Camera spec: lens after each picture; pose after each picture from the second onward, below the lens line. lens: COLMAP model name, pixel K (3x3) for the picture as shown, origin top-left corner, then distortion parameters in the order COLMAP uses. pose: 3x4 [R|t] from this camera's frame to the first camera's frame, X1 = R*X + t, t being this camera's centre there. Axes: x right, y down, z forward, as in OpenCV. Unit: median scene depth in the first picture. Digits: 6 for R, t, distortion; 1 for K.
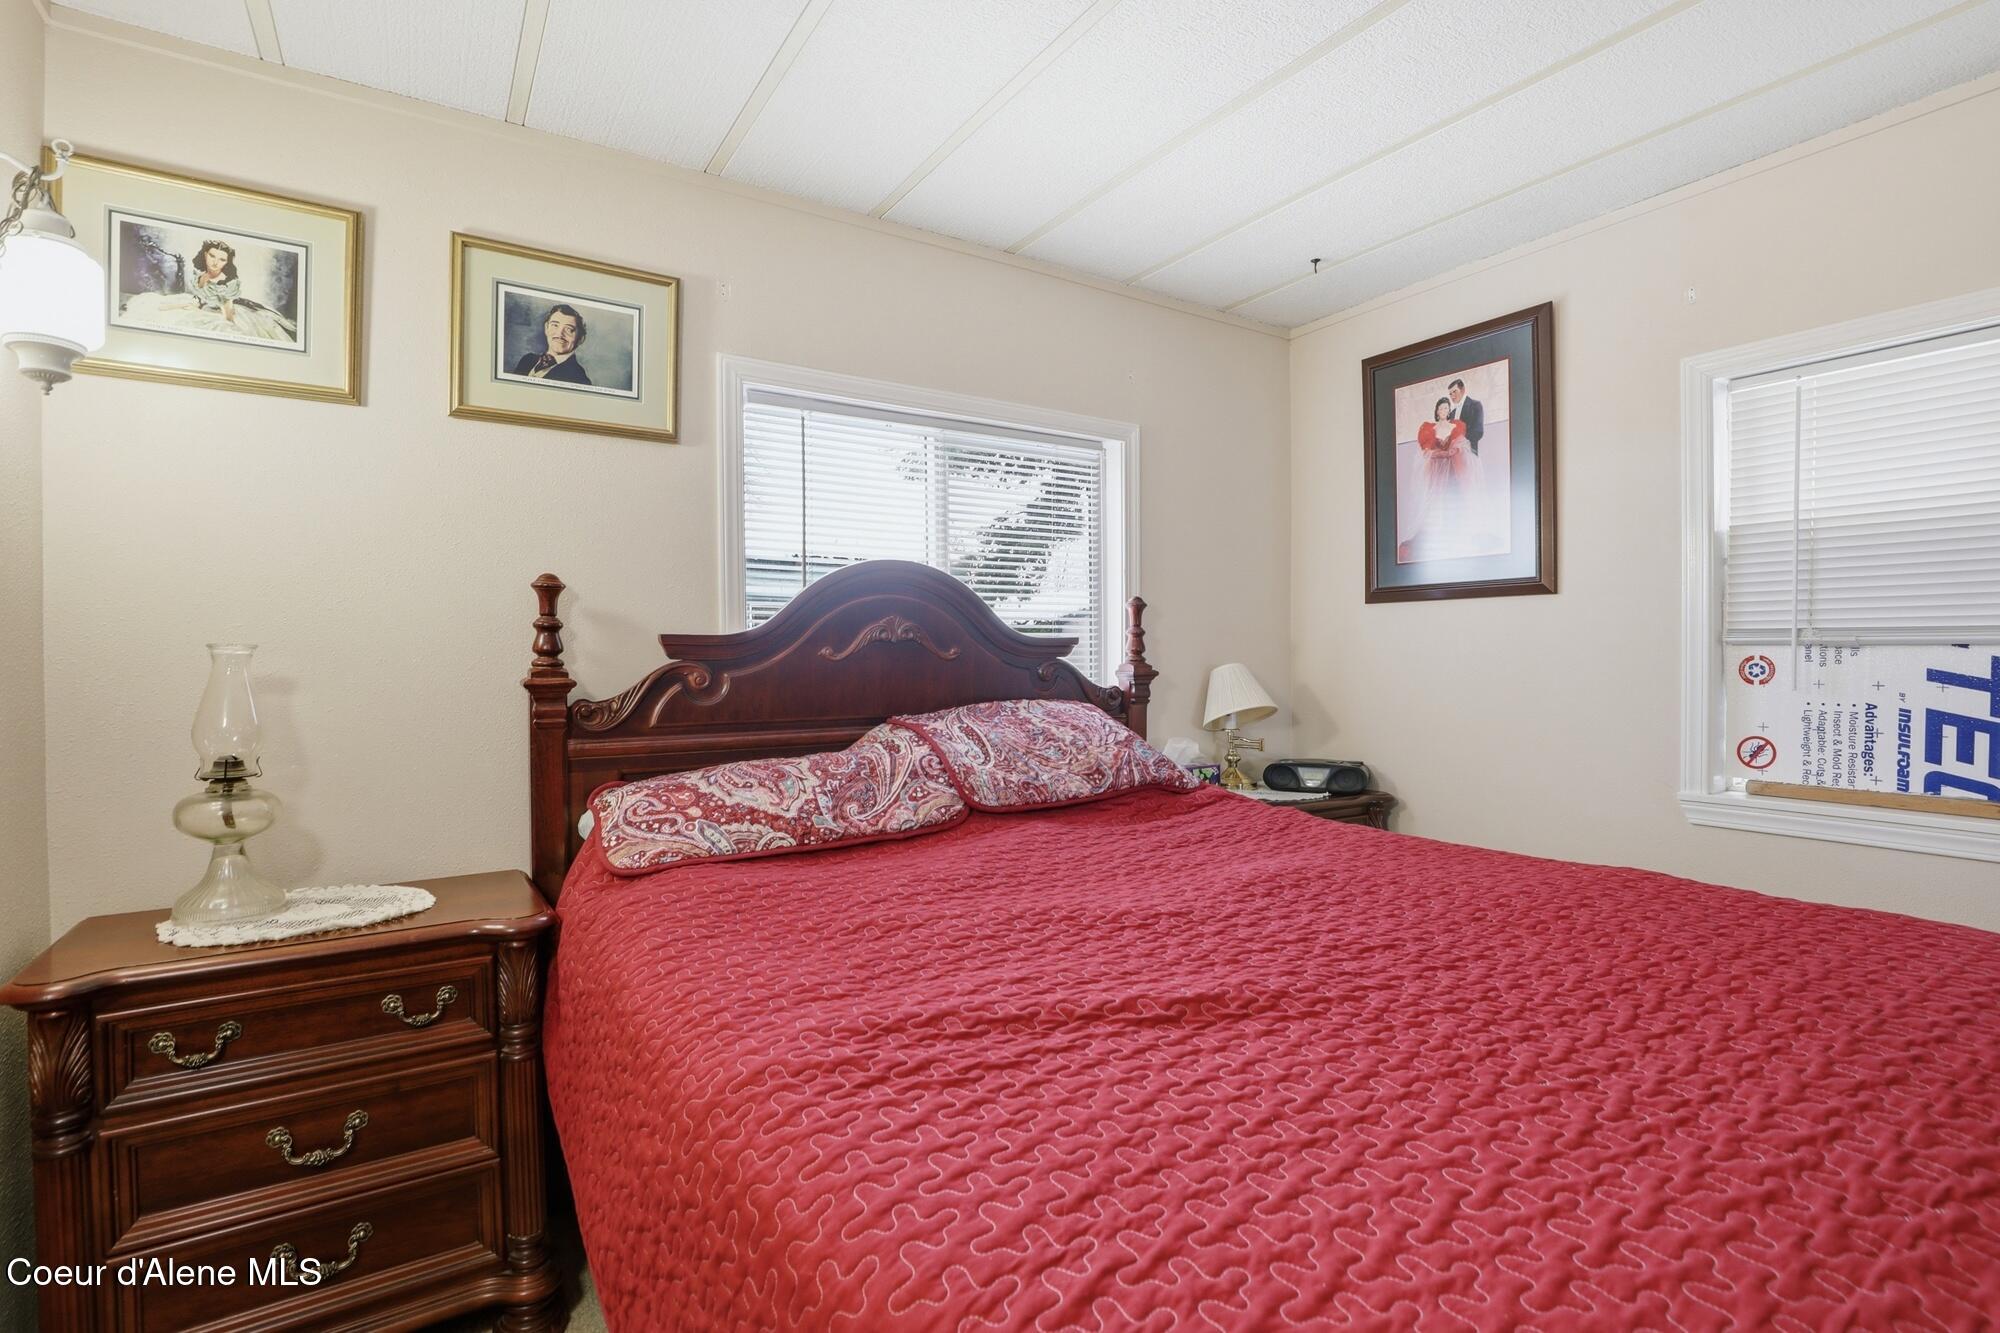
lens RADIAL K [[916.8, 0, 1026.1], [0, 916.8, 657.5], [0, 0, 1]] dist [-0.022815, 0.001516]
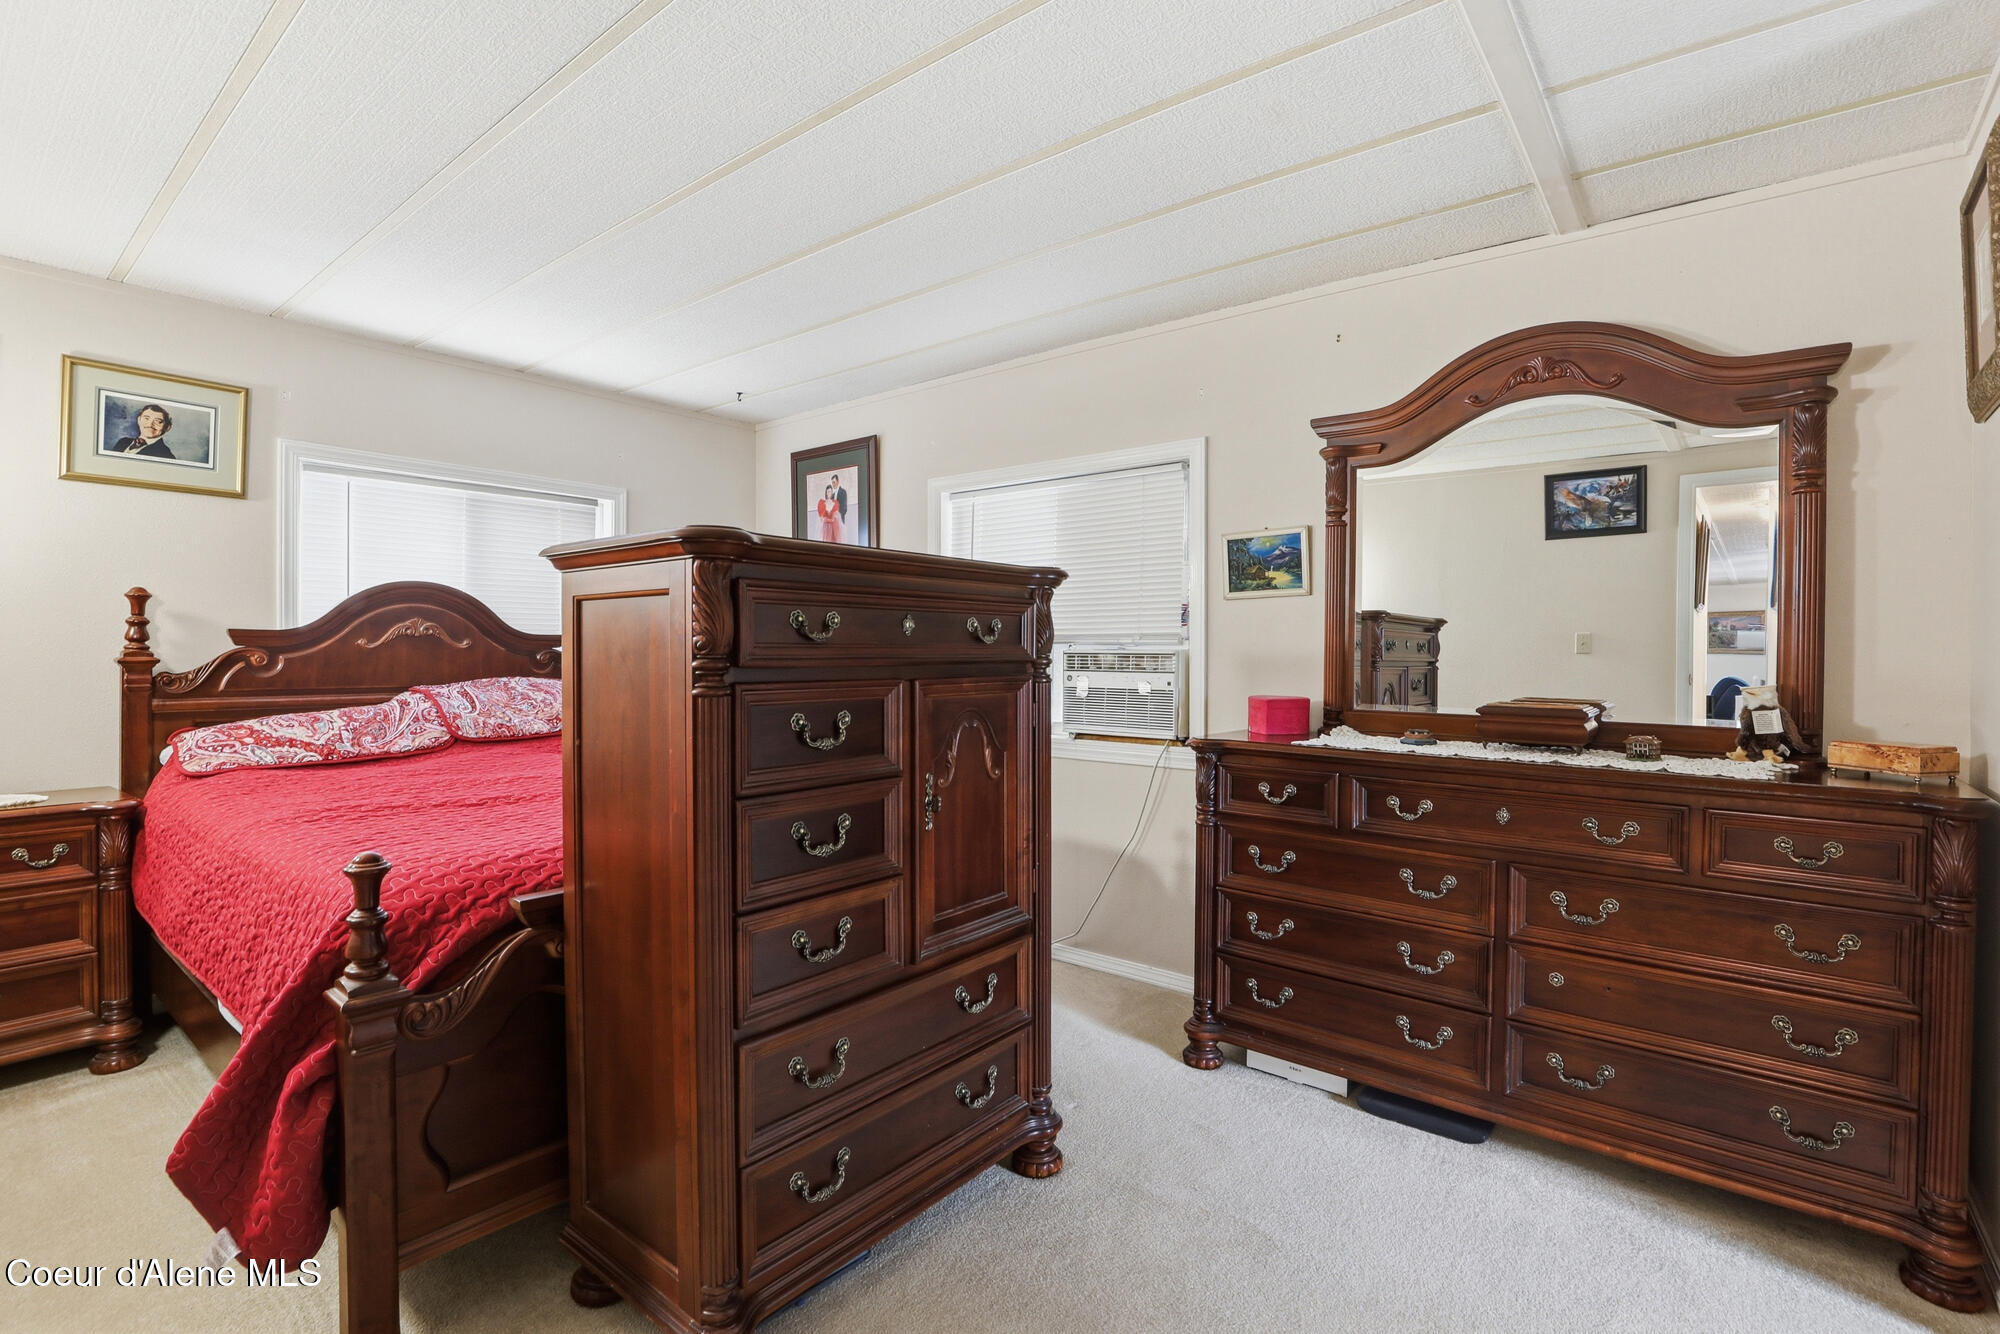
lens RADIAL K [[921.4, 0, 1000.5], [0, 921.4, 645.3], [0, 0, 1]] dist [-0.014408, 0.001666]
pose [[0.956982, 0.010242, 0.289967, 0.392480], [-0.006952, 0.999899, -0.012373, 0.011876], [-0.290064, 0.009825, 0.956957, -0.830509]]
